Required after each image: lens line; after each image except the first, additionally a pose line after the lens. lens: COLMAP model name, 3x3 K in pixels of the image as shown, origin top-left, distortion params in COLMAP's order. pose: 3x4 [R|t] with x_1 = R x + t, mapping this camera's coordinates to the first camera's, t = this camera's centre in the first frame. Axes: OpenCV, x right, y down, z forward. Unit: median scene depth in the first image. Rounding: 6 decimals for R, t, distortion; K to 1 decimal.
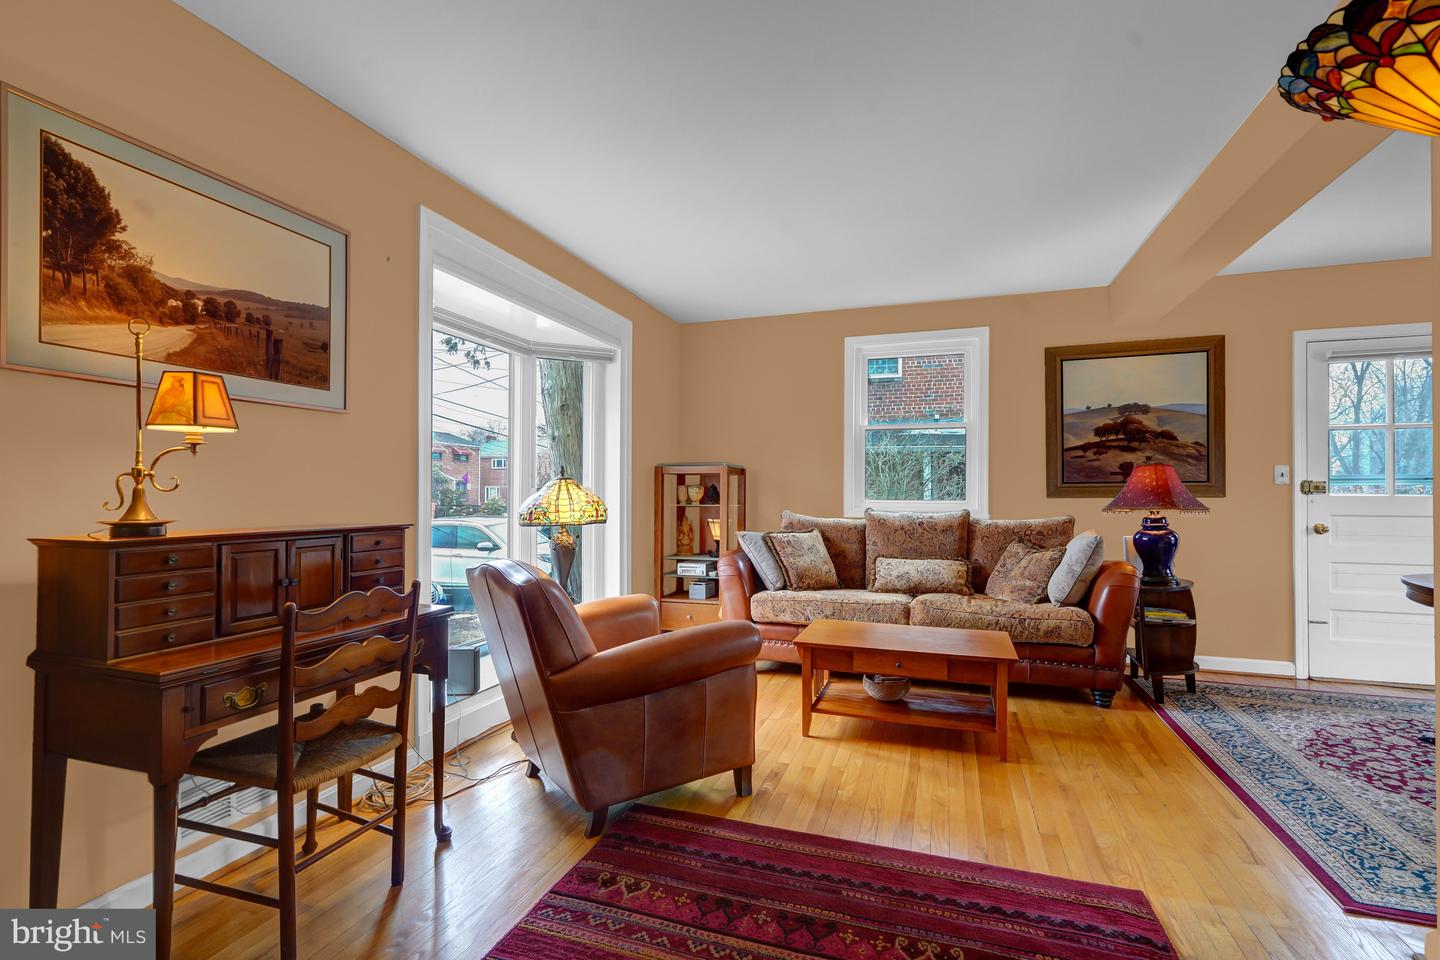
lens RADIAL K [[656.0, 0, 724.3], [0, 656.0, 492.7], [0, 0, 1]] dist [-0.000539, 0.000922]
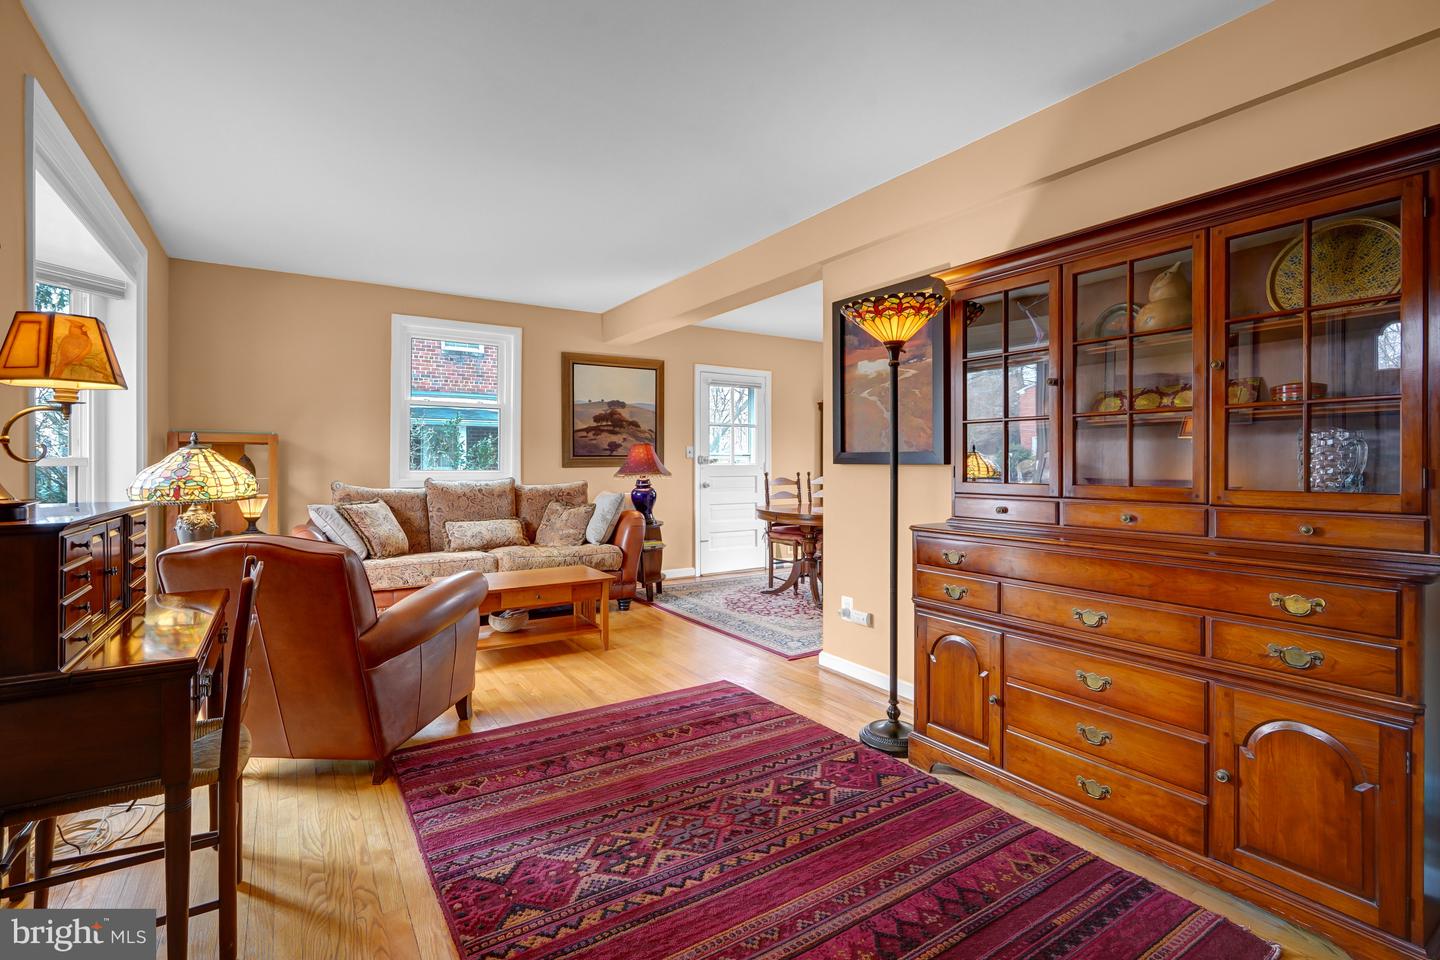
lens RADIAL K [[662.0, 0, 720.2], [0, 662.0, 471.1], [0, 0, 1]] dist [-0.000396, 0.000995]
pose [[0.612101, -0.010608, 0.790708, -0.397792], [0.002614, 0.999932, 0.011391, 0.001045], [-0.790775, -0.004906, 0.612087, -0.057935]]
